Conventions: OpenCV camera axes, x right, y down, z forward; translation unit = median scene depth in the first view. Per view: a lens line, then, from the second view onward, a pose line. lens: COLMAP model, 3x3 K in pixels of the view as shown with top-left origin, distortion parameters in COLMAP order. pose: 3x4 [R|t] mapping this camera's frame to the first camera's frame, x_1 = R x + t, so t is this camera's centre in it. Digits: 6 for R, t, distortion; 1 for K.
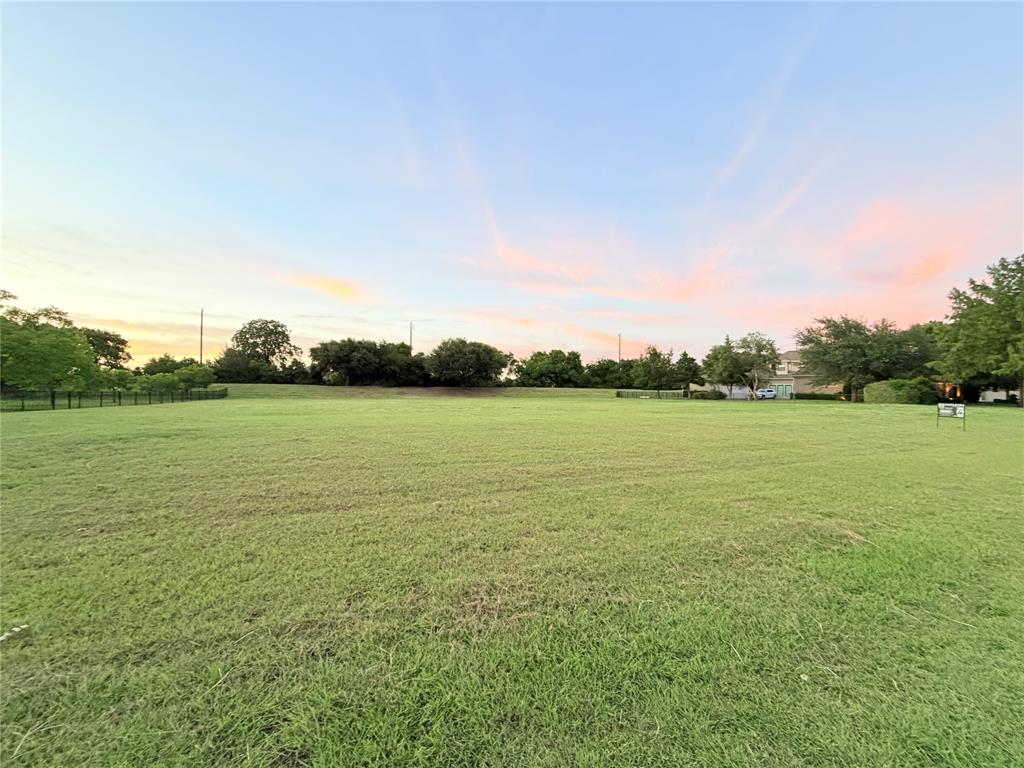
lens RADIAL K [[408.9, 0, 510.9], [0, 408.9, 386.0], [0, 0, 1]] dist [0.000350, 0.000125]
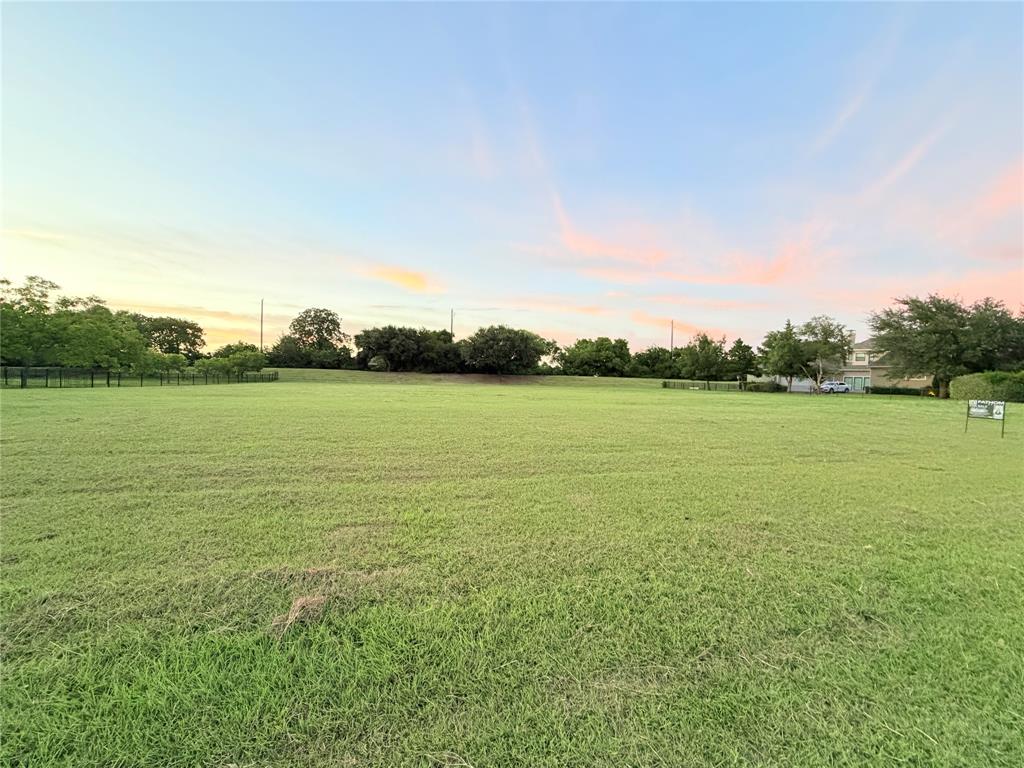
lens RADIAL K [[408.7, 0, 511.0], [0, 408.7, 385.4], [0, 0, 1]] dist [0.000185, 0.000247]
pose [[0.987995, 0.018083, -0.153424, 0.065859], [-0.014029, 0.999524, 0.027460, 0.001490], [0.153847, -0.024978, 0.987779, 0.025583]]
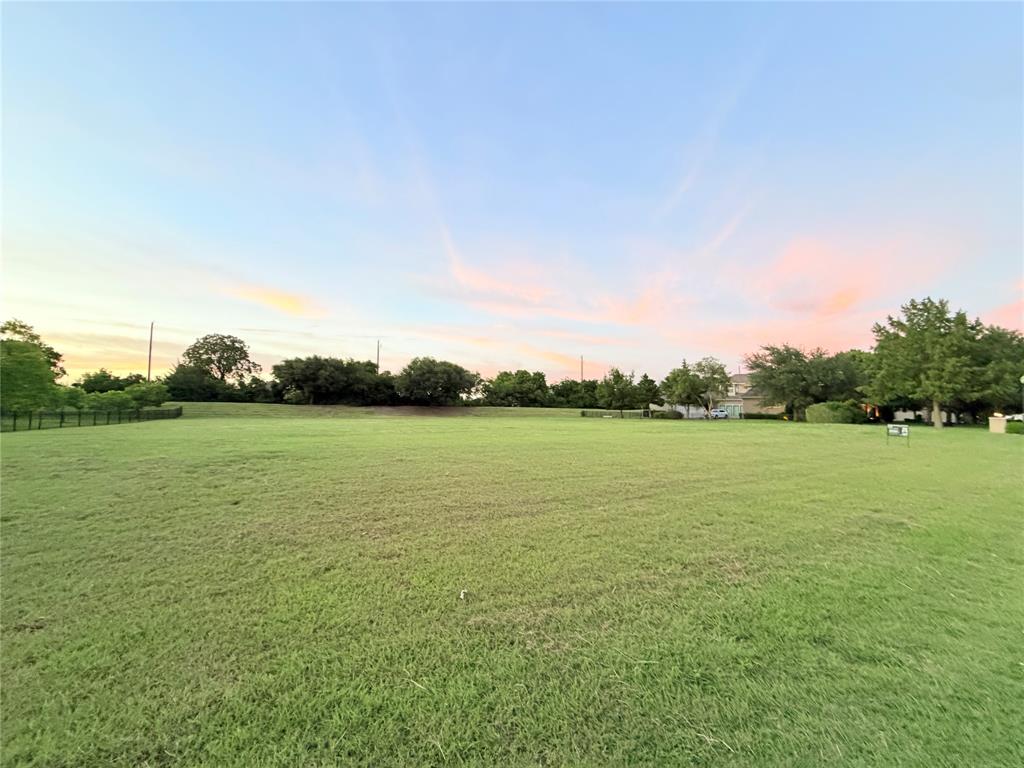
lens RADIAL K [[408.7, 0, 511.0], [0, 408.7, 385.4], [0, 0, 1]] dist [0.000185, 0.000247]
pose [[0.993940, 0.009212, 0.109538, -0.037957], [-0.004036, 0.998869, -0.047381, -0.002138], [-0.109851, 0.046652, 0.992853, -0.015554]]
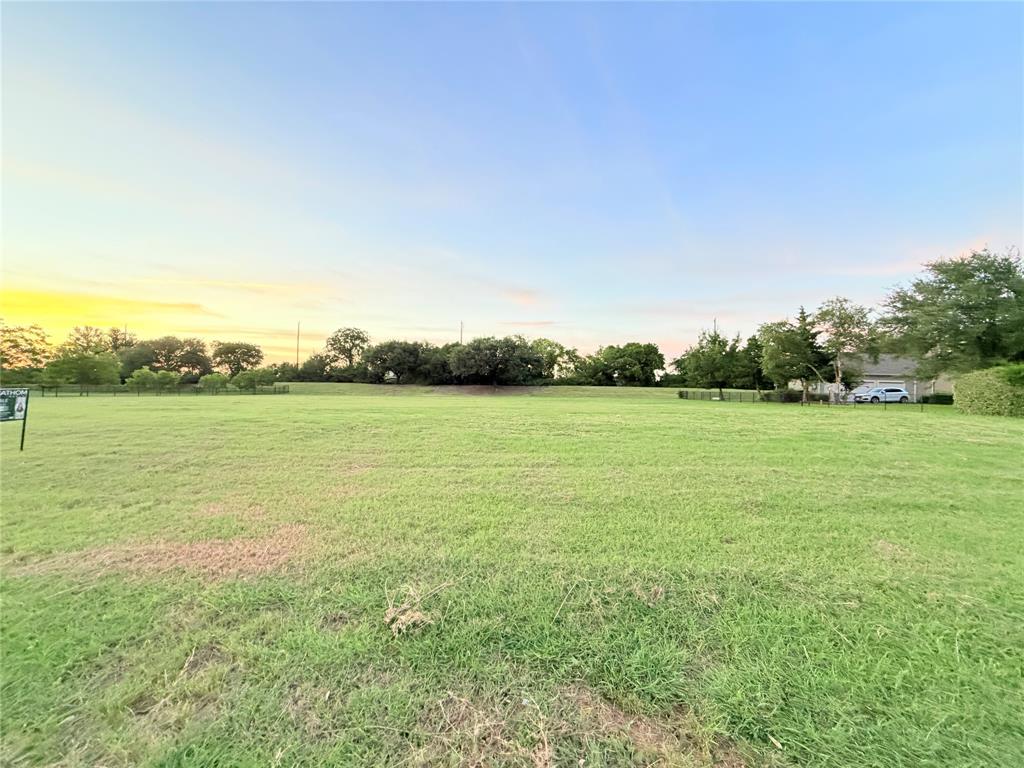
lens RADIAL K [[409.2, 0, 511.0], [0, 409.2, 387.6], [0, 0, 1]] dist [0.001073, 0.000000]
pose [[0.903135, 0.000513, -0.429357, 0.345138], [-0.000755, 1.000000, -0.000393, 0.008236], [0.429357, 0.000679, 0.903135, 0.163303]]
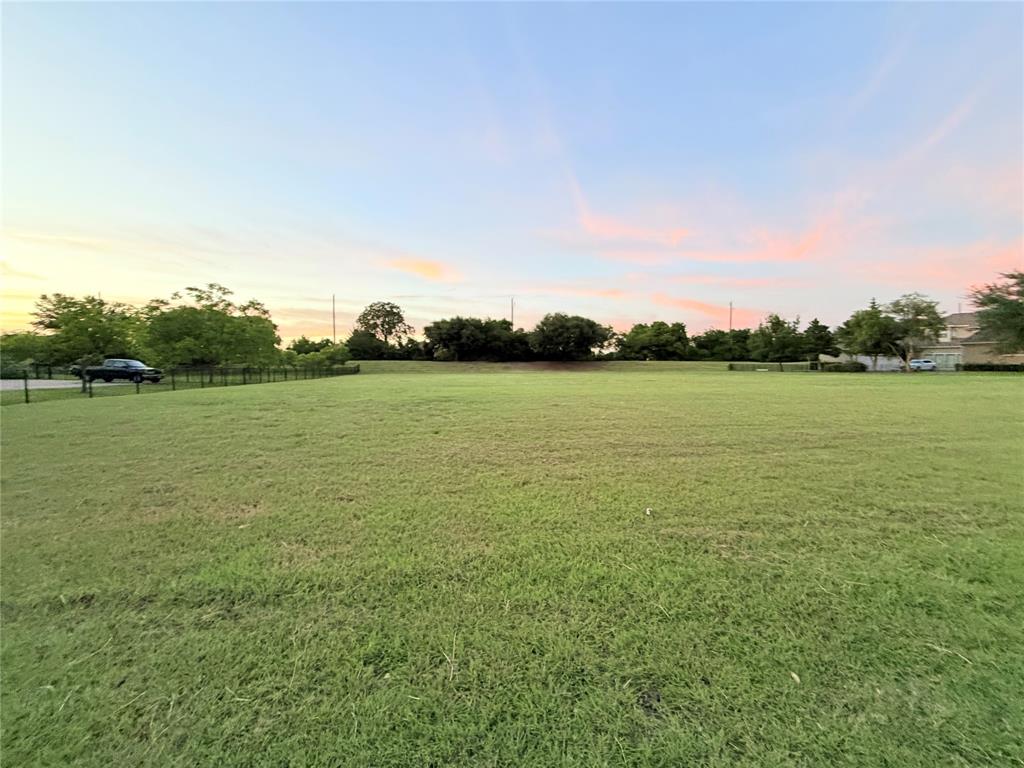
lens RADIAL K [[409.2, 0, 511.0], [0, 409.2, 387.6], [0, 0, 1]] dist [0.001073, 0.000000]
pose [[0.979155, 0.000949, -0.203111, -0.044469], [0.012407, 0.997842, 0.064475, 0.000126], [0.202734, -0.065651, 0.977031, -0.020721]]
